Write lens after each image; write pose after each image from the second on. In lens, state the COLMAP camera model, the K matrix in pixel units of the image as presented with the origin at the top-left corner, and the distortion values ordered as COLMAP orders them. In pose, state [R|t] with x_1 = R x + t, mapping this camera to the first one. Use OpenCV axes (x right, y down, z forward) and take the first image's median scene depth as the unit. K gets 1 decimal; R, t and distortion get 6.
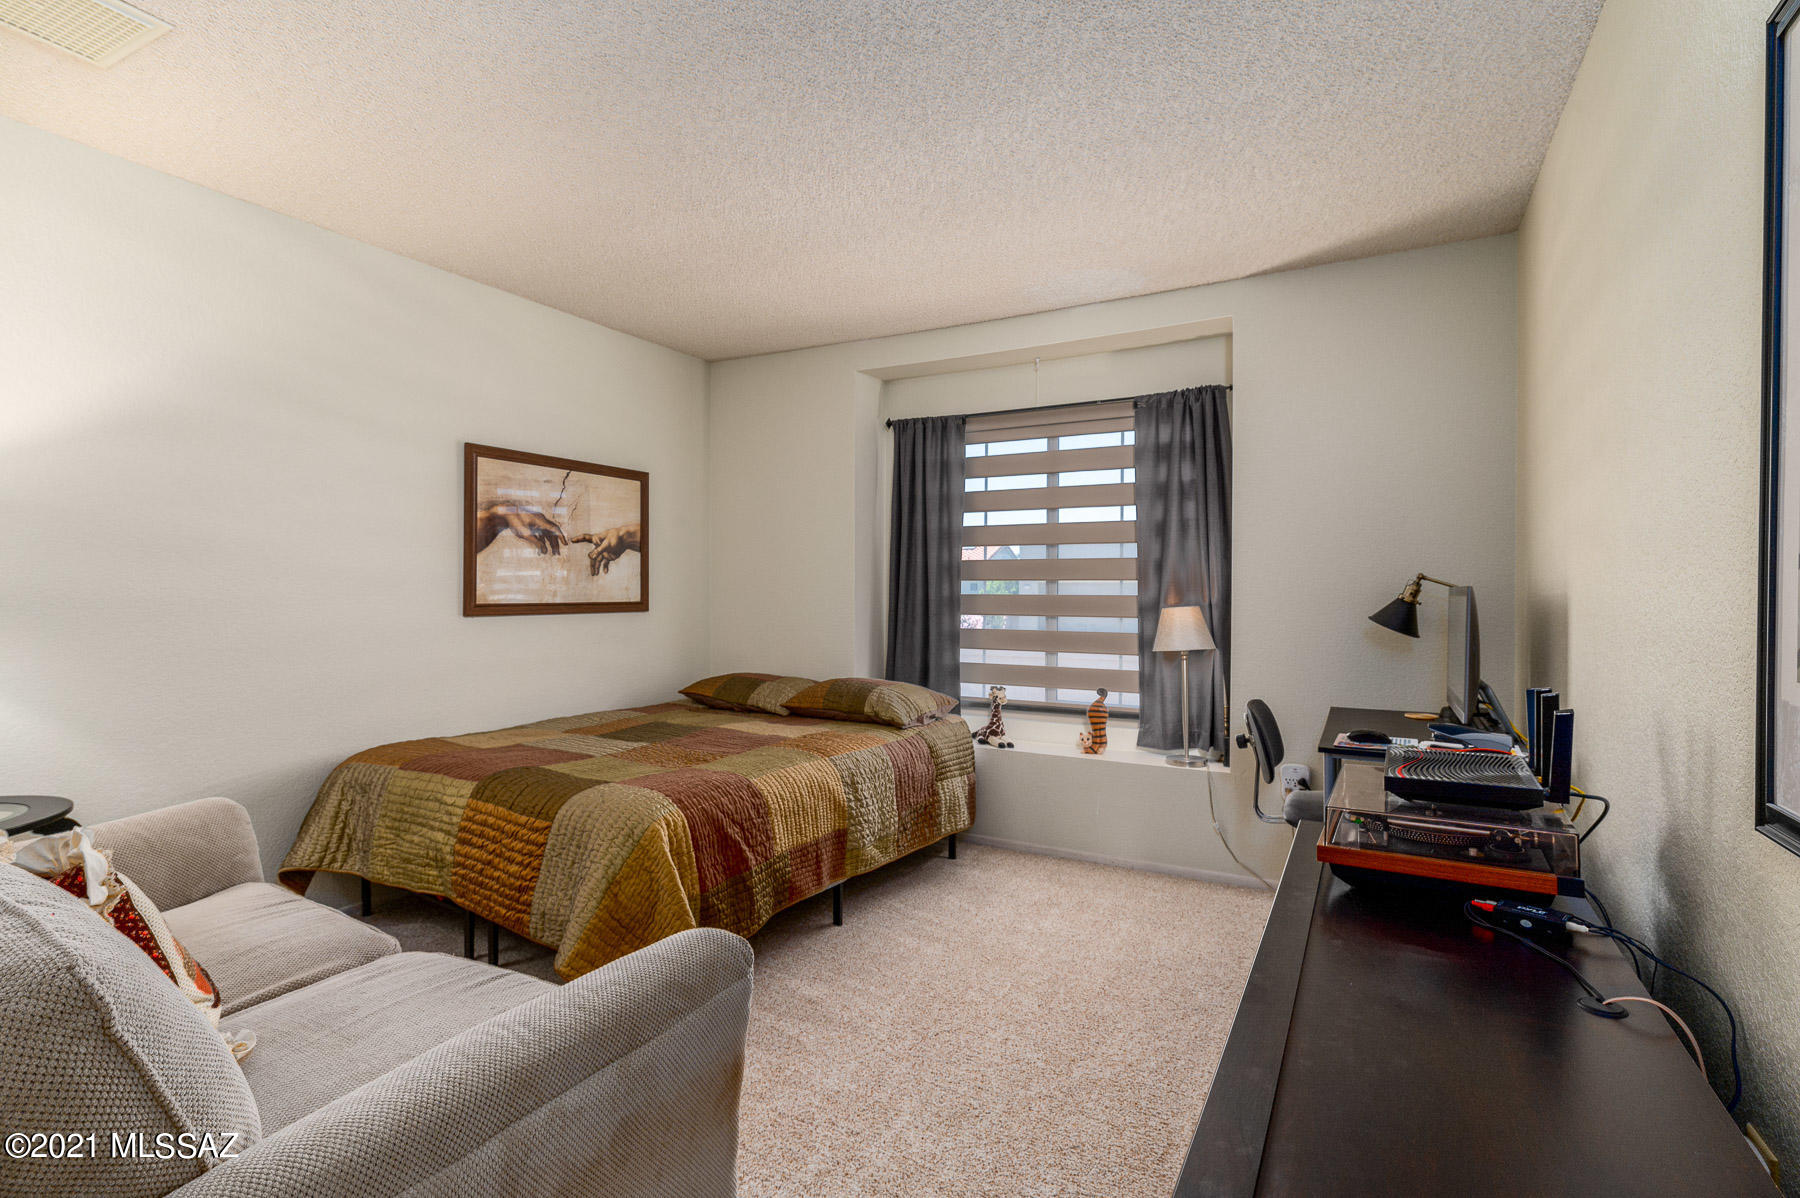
lens RADIAL K [[863.7, 0, 904.0], [0, 863.7, 595.7], [0, 0, 1]] dist [0.003283, -0.003243]
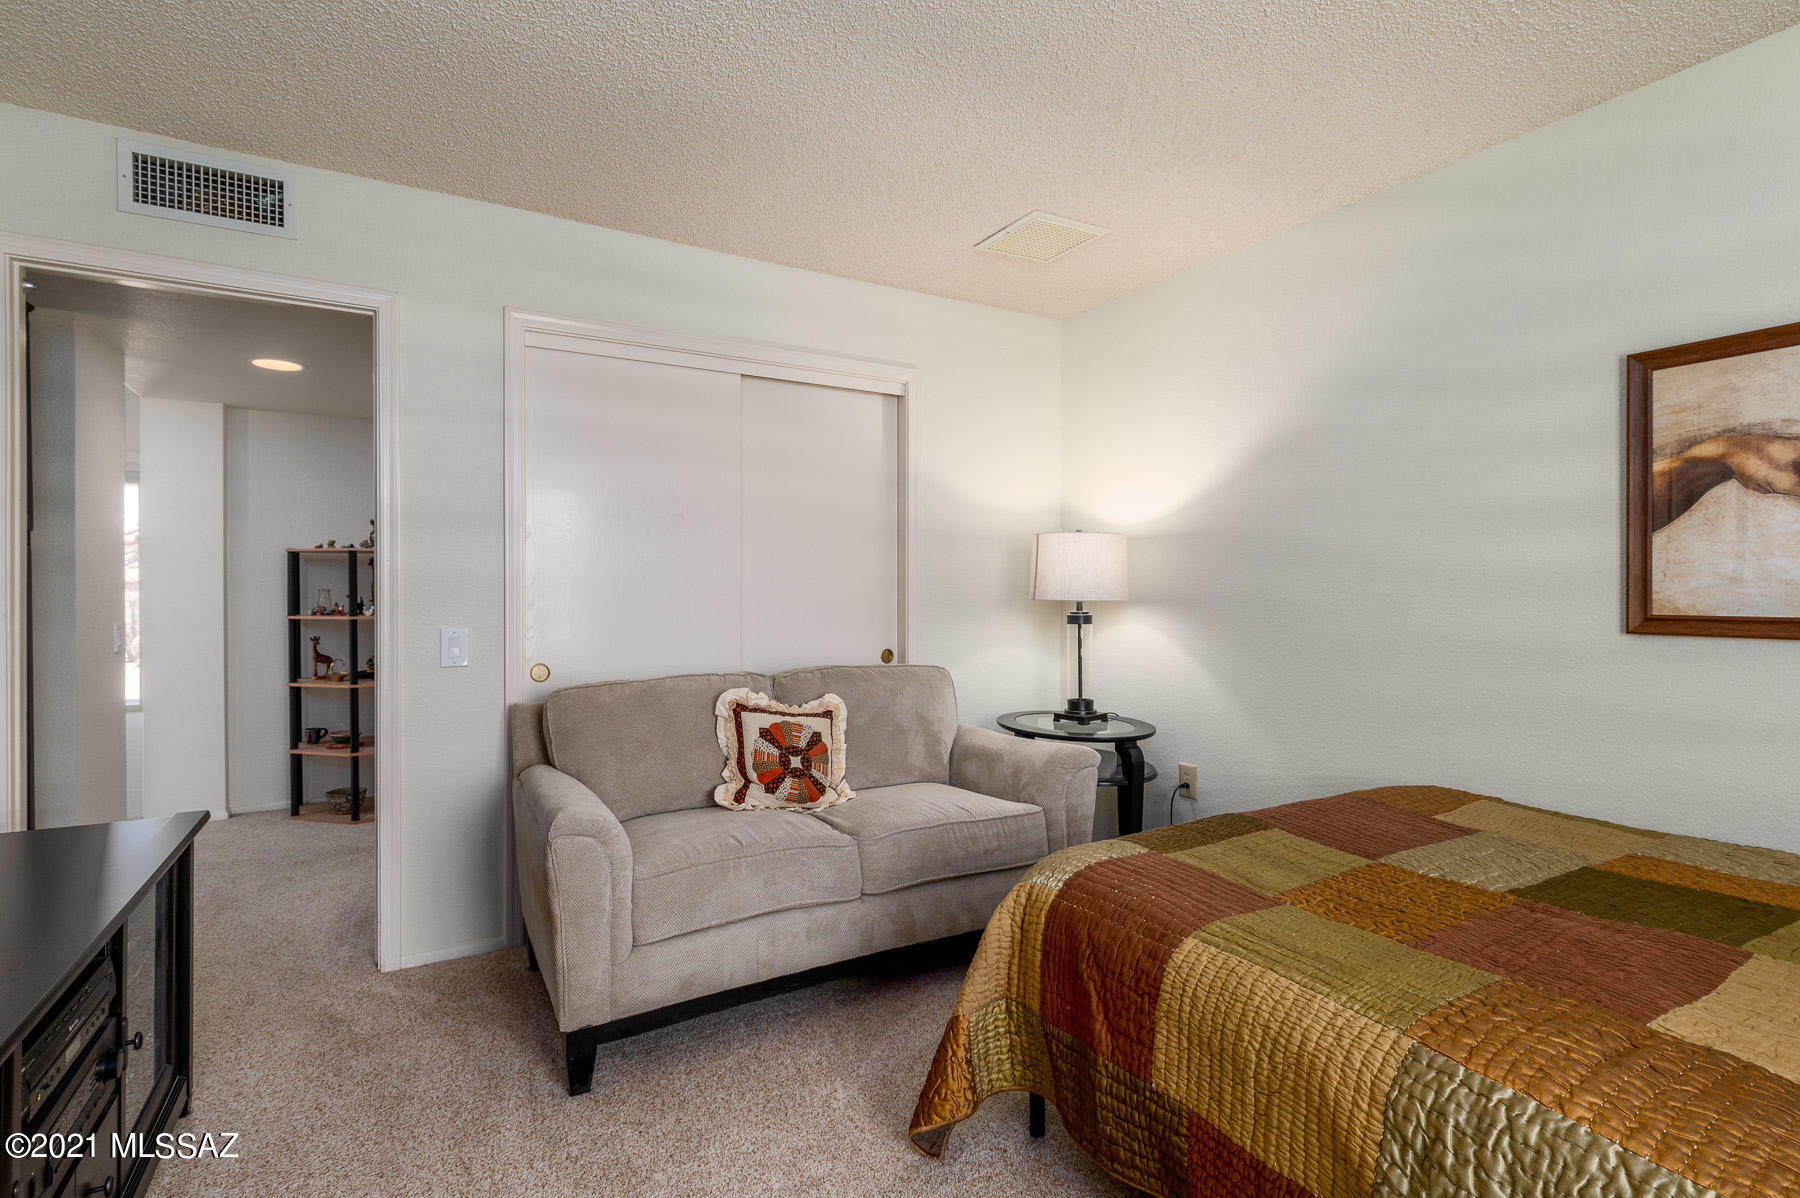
lens RADIAL K [[863.7, 0, 908.1], [0, 863.7, 594.3], [0, 0, 1]] dist [0.003283, -0.003243]
pose [[-0.507434, 0.001732, -0.861689, 0.292755], [-0.006427, 0.999963, 0.005795, -0.004714], [0.861667, 0.008479, -0.507404, 0.855482]]
